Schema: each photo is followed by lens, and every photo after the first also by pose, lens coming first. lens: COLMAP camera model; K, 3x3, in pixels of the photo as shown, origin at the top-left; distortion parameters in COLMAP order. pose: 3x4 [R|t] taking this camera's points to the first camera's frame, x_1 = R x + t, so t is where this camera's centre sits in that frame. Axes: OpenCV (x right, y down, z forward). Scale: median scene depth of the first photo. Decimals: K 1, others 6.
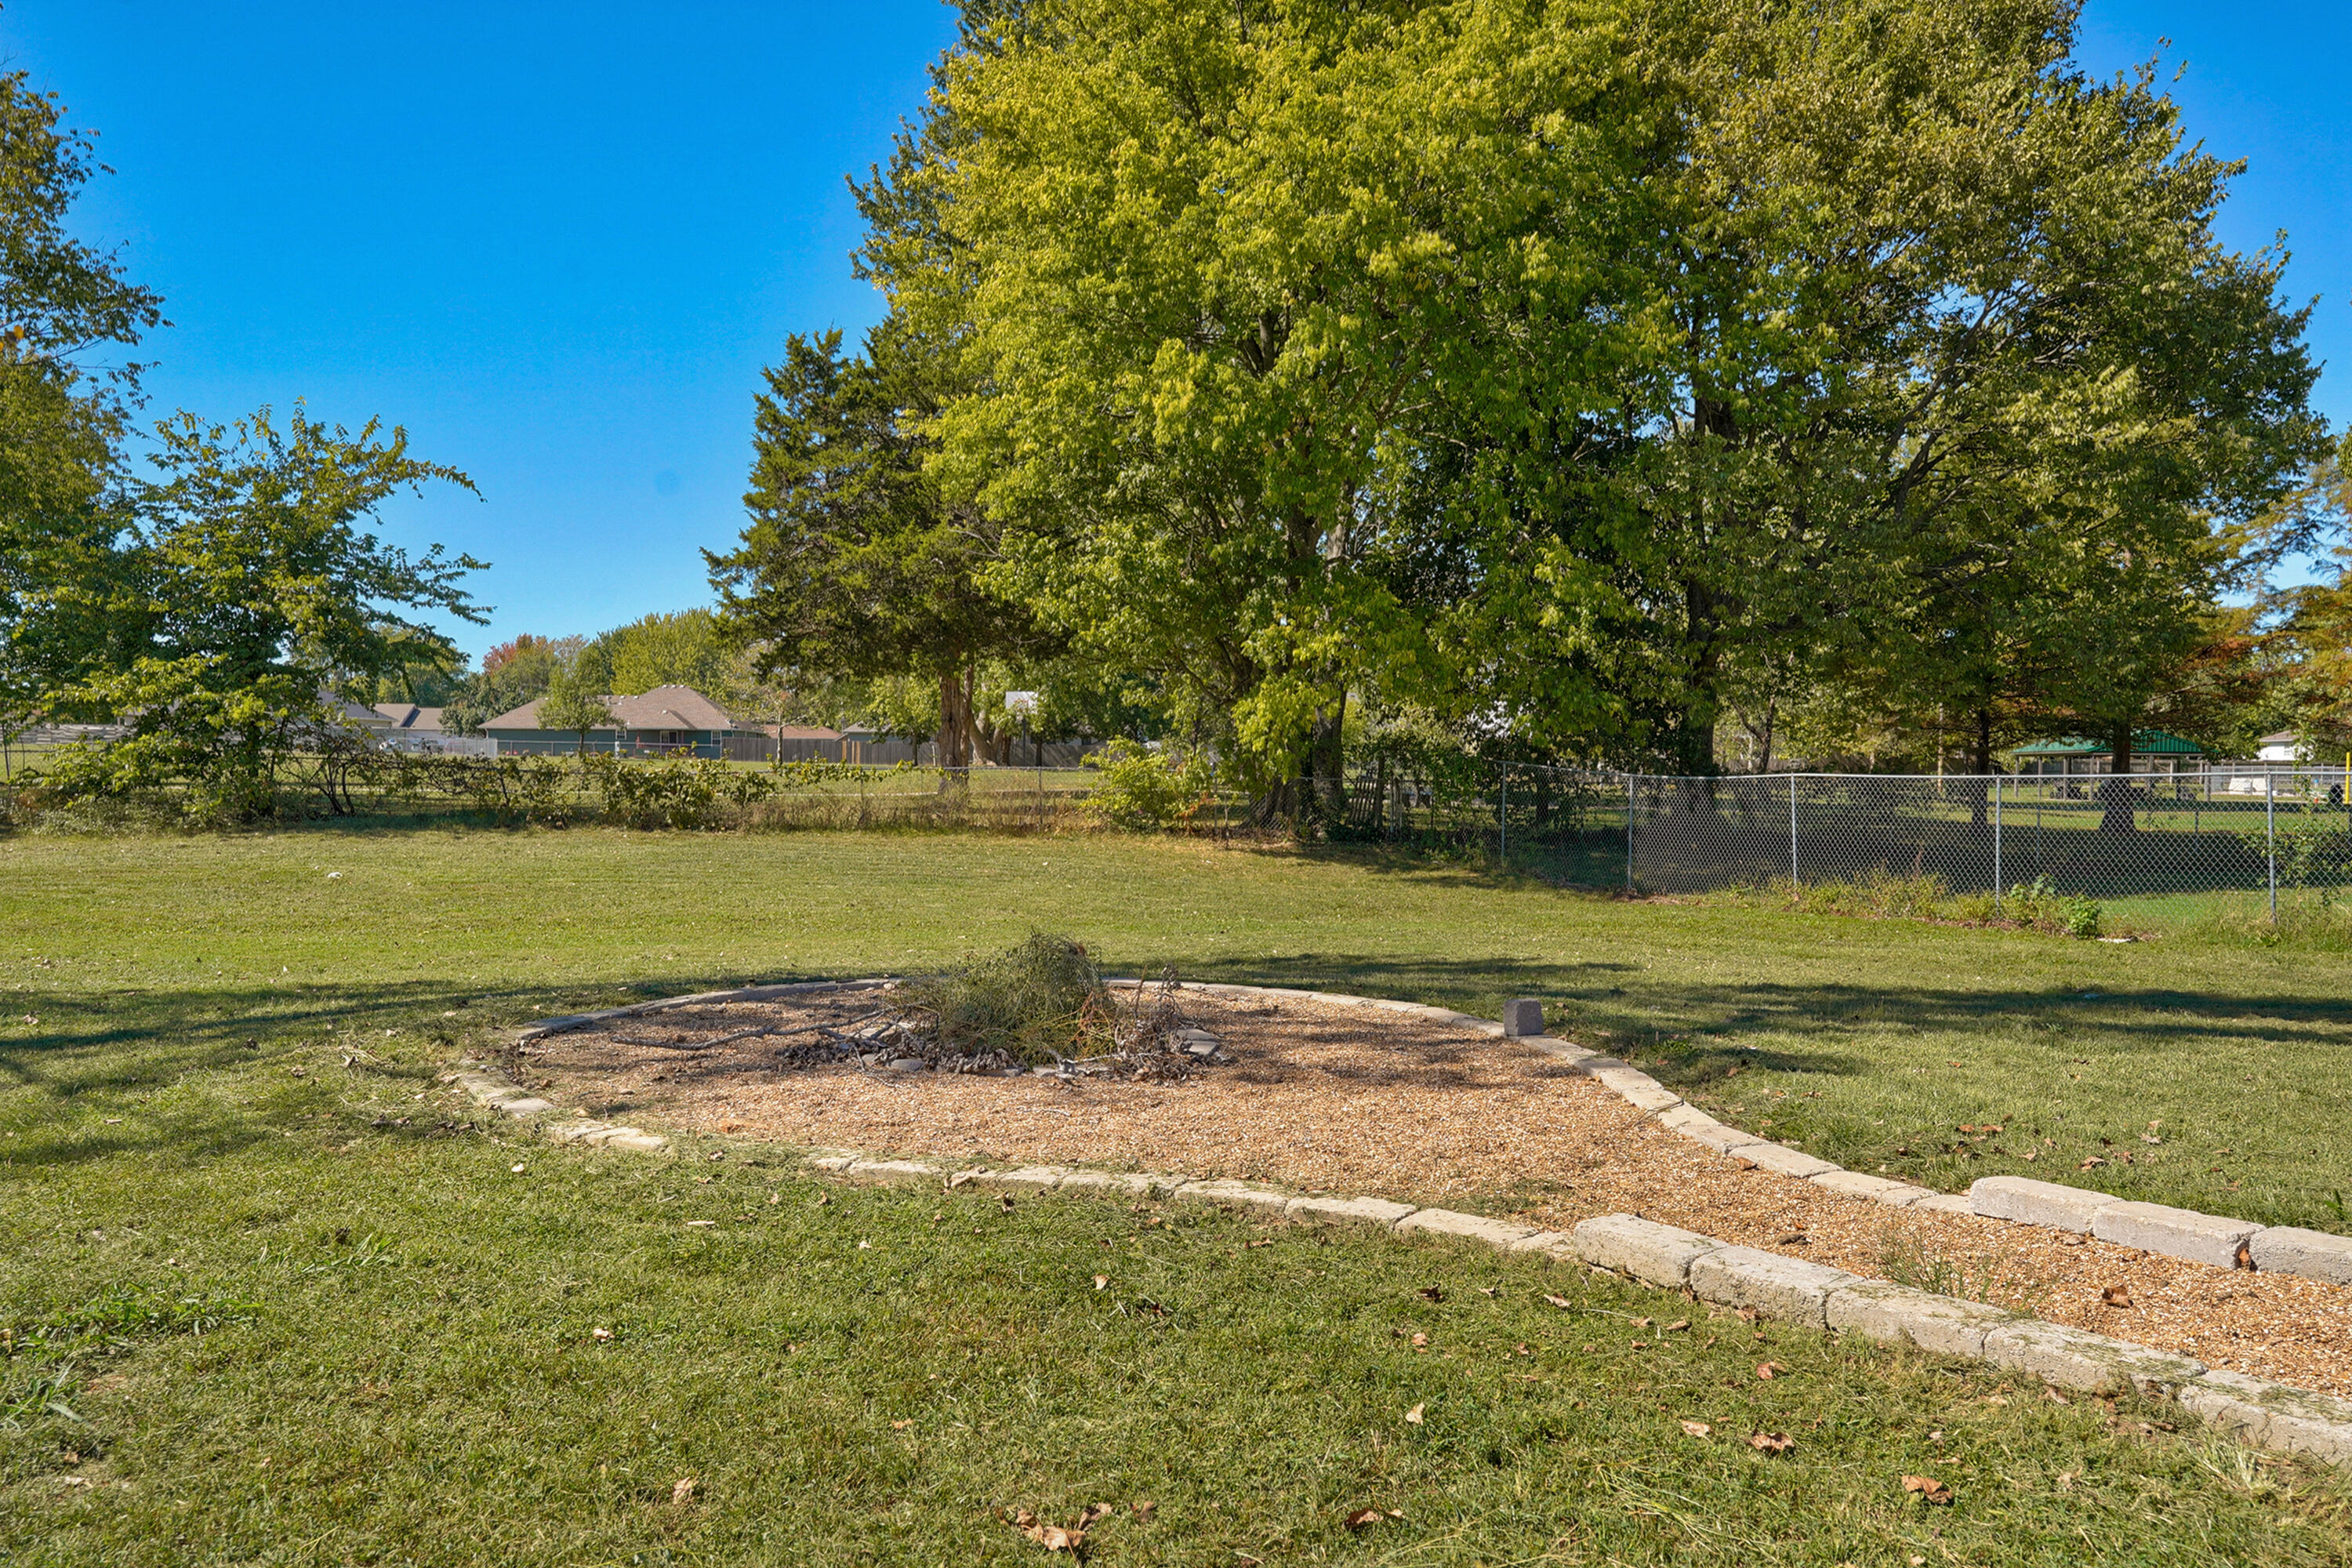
lens RADIAL K [[1809.0, 0, 1182.9], [0, 1809.0, 794.2], [0, 0, 1]] dist [-0.007423, 0.008025]
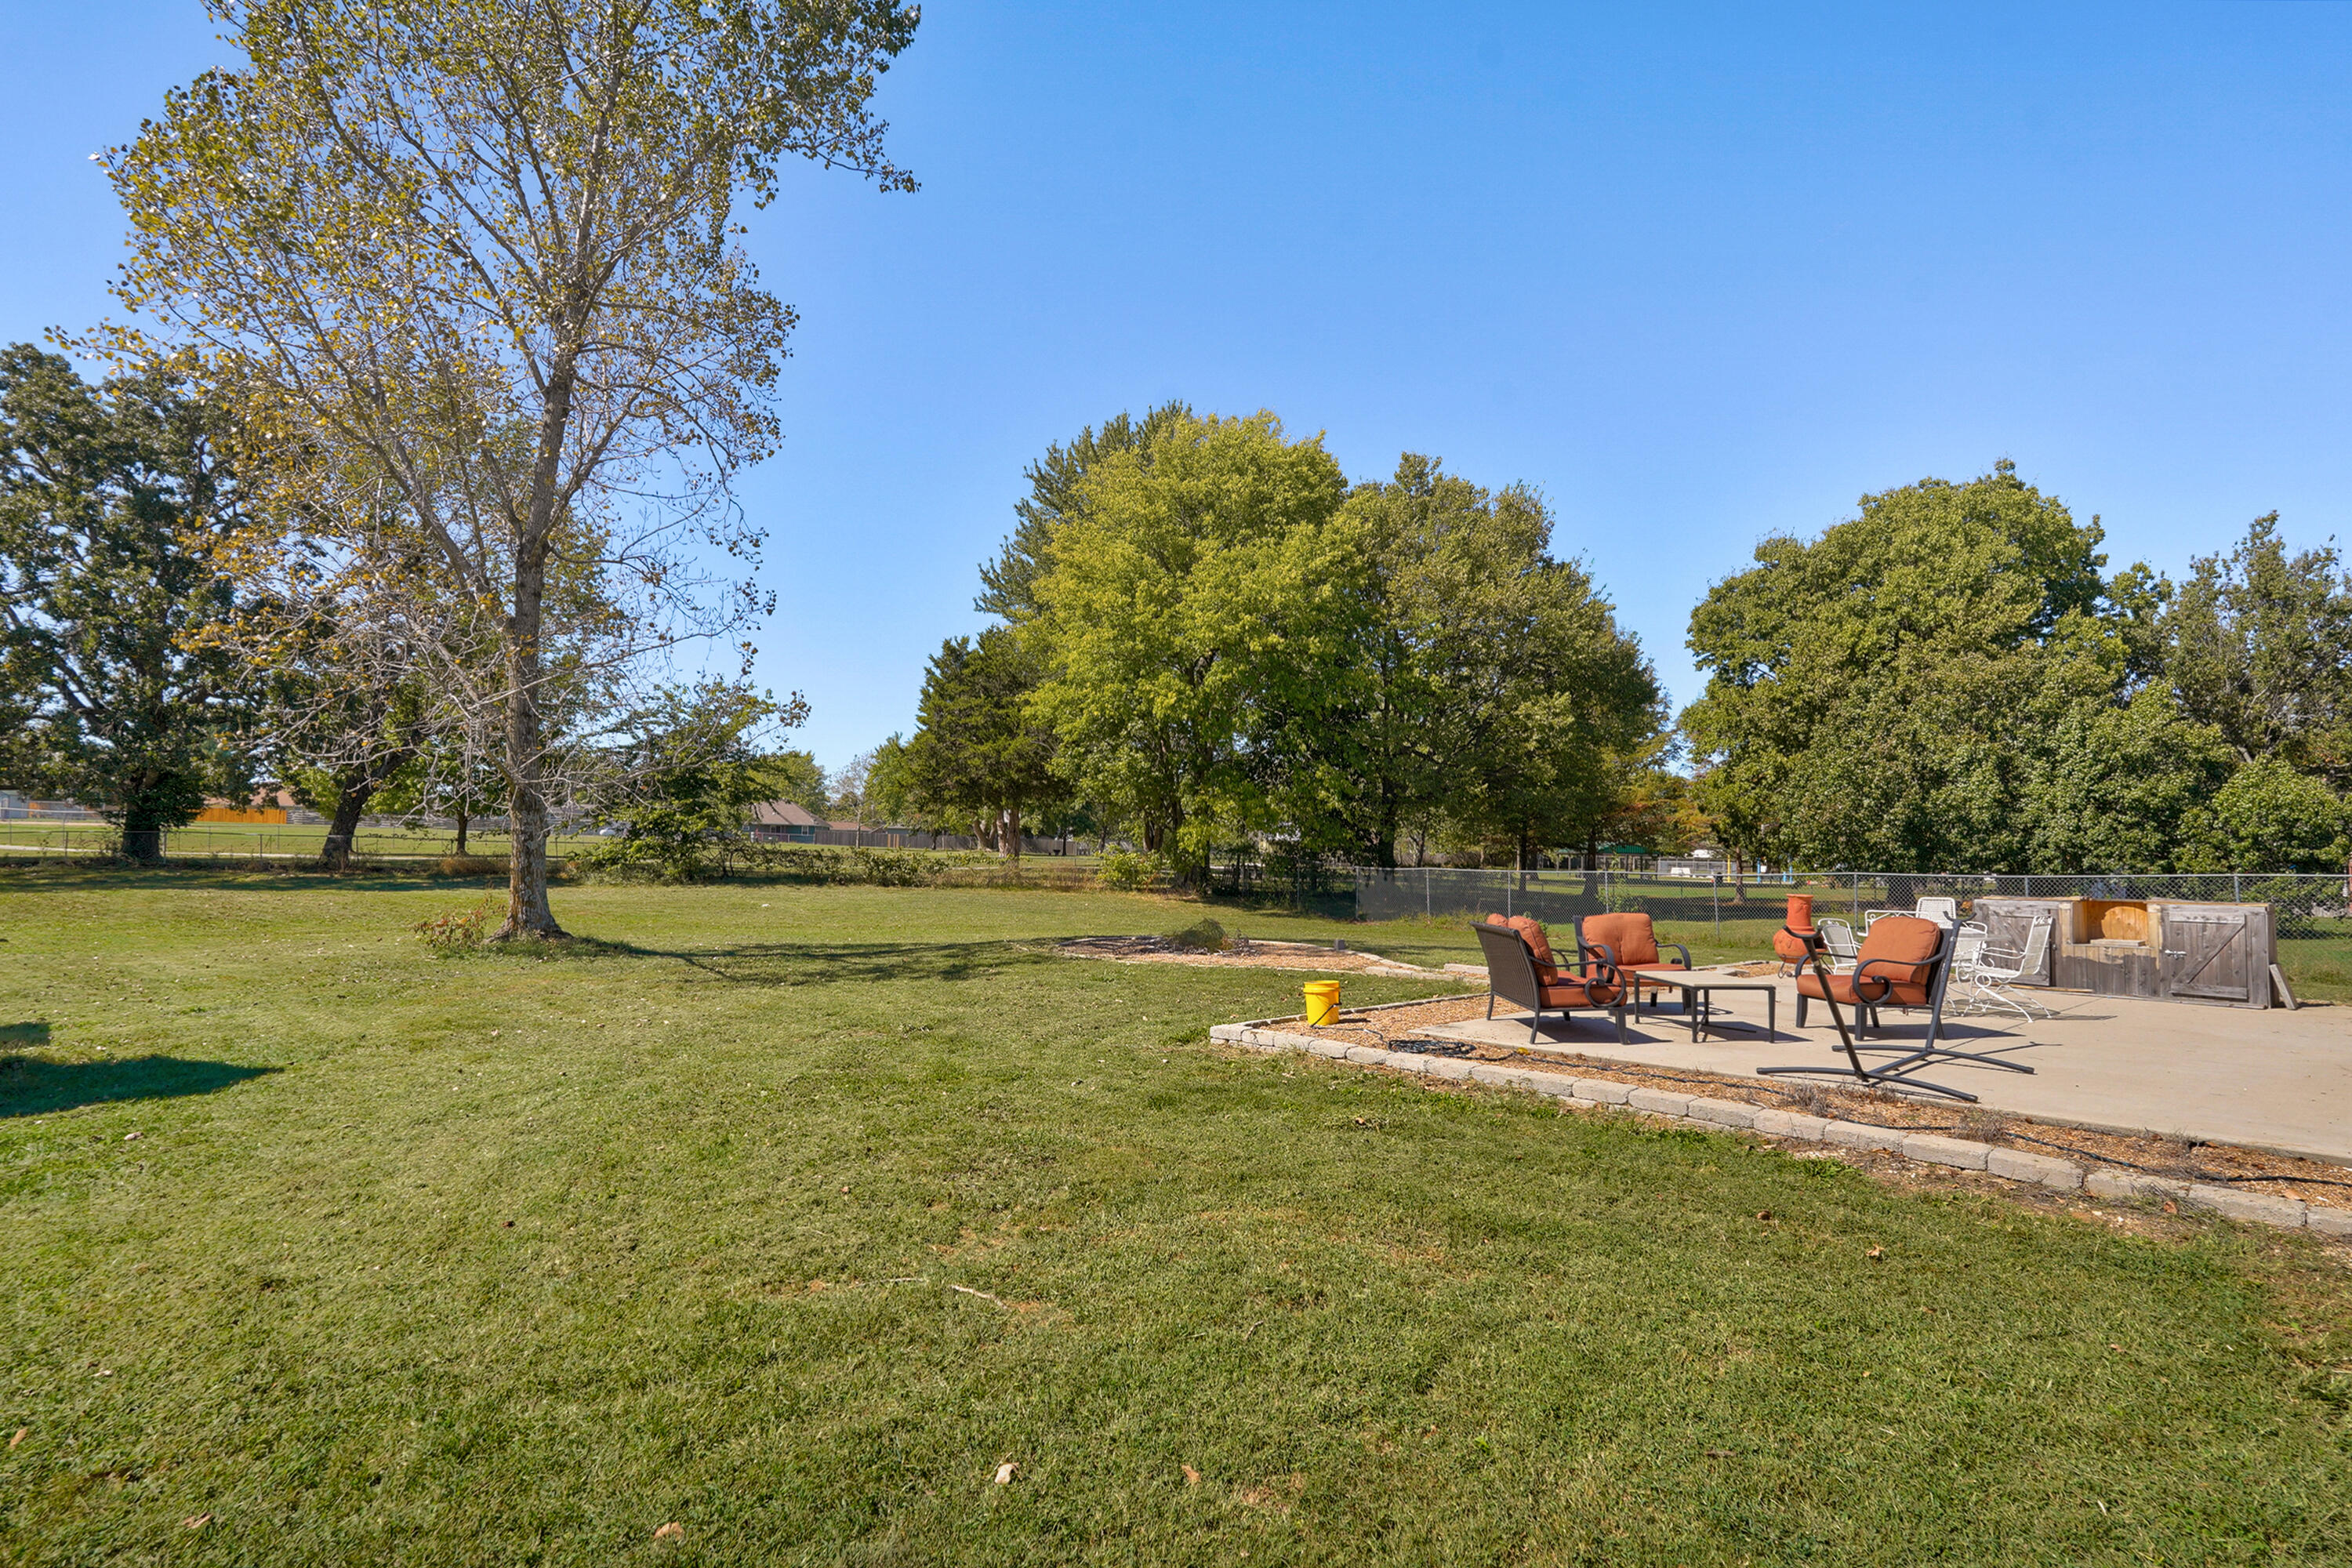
lens RADIAL K [[1136.7, 0, 1182.8], [0, 1136.7, 800.6], [0, 0, 1]] dist [-0.004679, 0.002362]
pose [[0.994868, 0.019183, 0.099348, -0.091311], [-0.013265, 0.998117, -0.059890, -0.004269], [-0.100310, 0.058265, 0.993249, -0.318009]]
